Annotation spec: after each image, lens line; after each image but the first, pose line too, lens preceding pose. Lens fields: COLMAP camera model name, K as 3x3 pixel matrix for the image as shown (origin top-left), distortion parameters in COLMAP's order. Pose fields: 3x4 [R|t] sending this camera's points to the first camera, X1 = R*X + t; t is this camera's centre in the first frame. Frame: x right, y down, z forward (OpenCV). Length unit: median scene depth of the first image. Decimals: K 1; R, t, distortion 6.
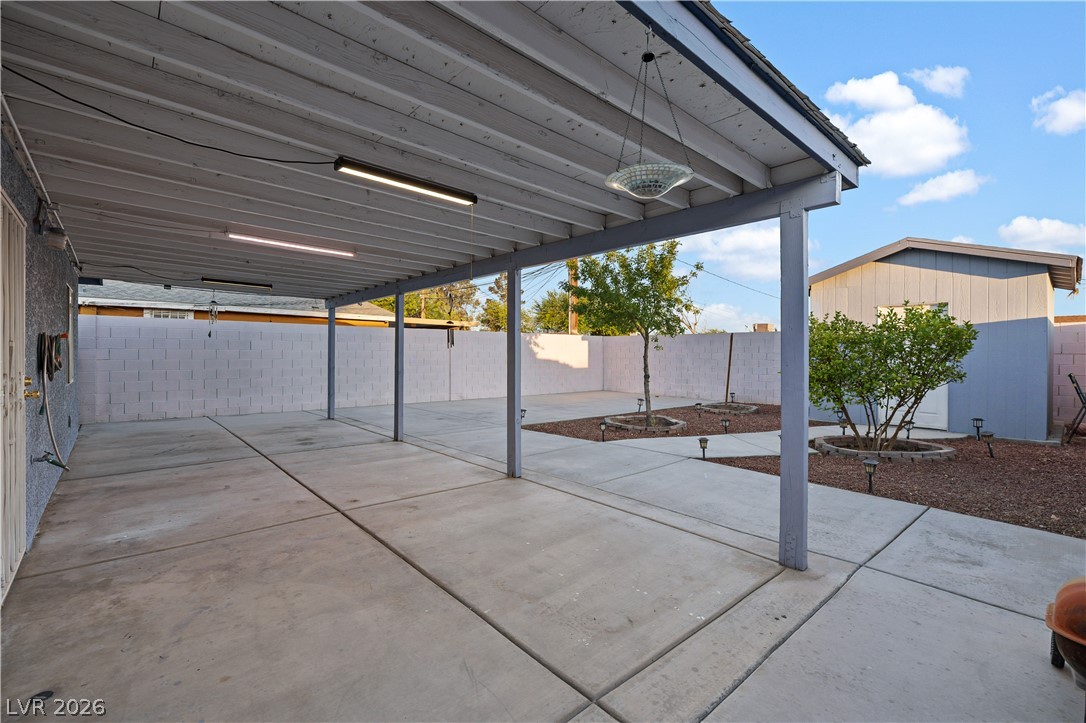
lens RADIAL K [[473.5, 0, 543.0], [0, 473.5, 361.5], [0, 0, 1]] dist [-0.000971, -0.000547]
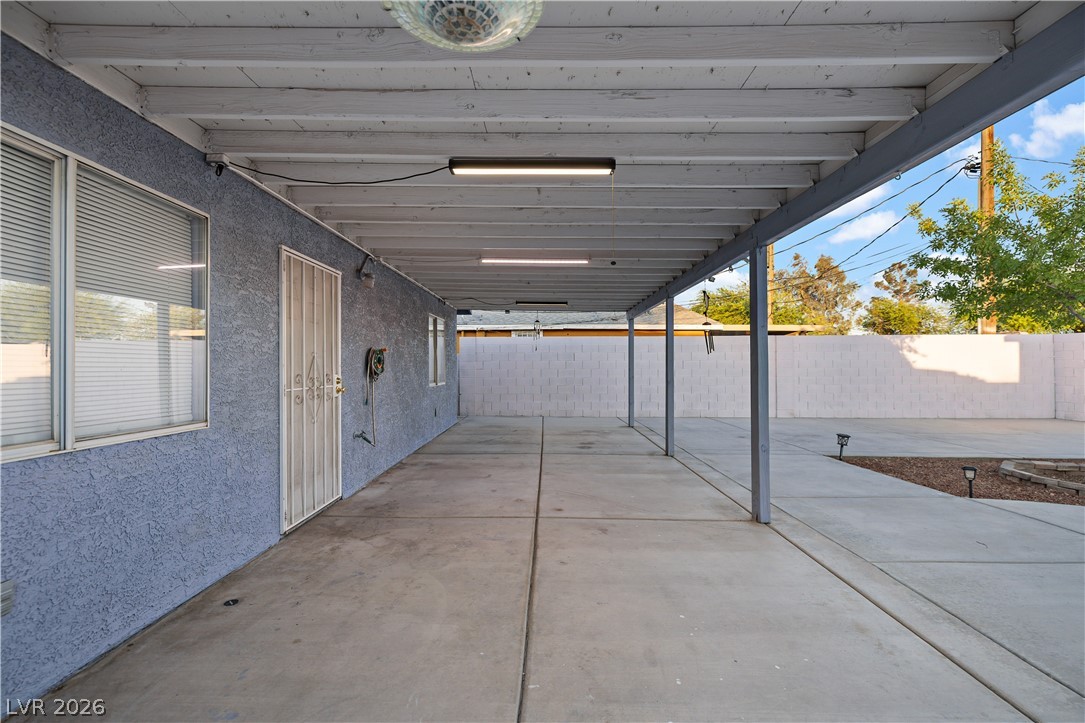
lens RADIAL K [[469.4, 0, 541.5], [0, 469.4, 366.5], [0, 0, 1]] dist [0.000431, -0.000047]
pose [[0.728378, -0.005761, -0.685151, 0.209484], [-0.004906, 0.999895, -0.013623, 0.009311], [0.685158, 0.013284, 0.728273, 0.225044]]
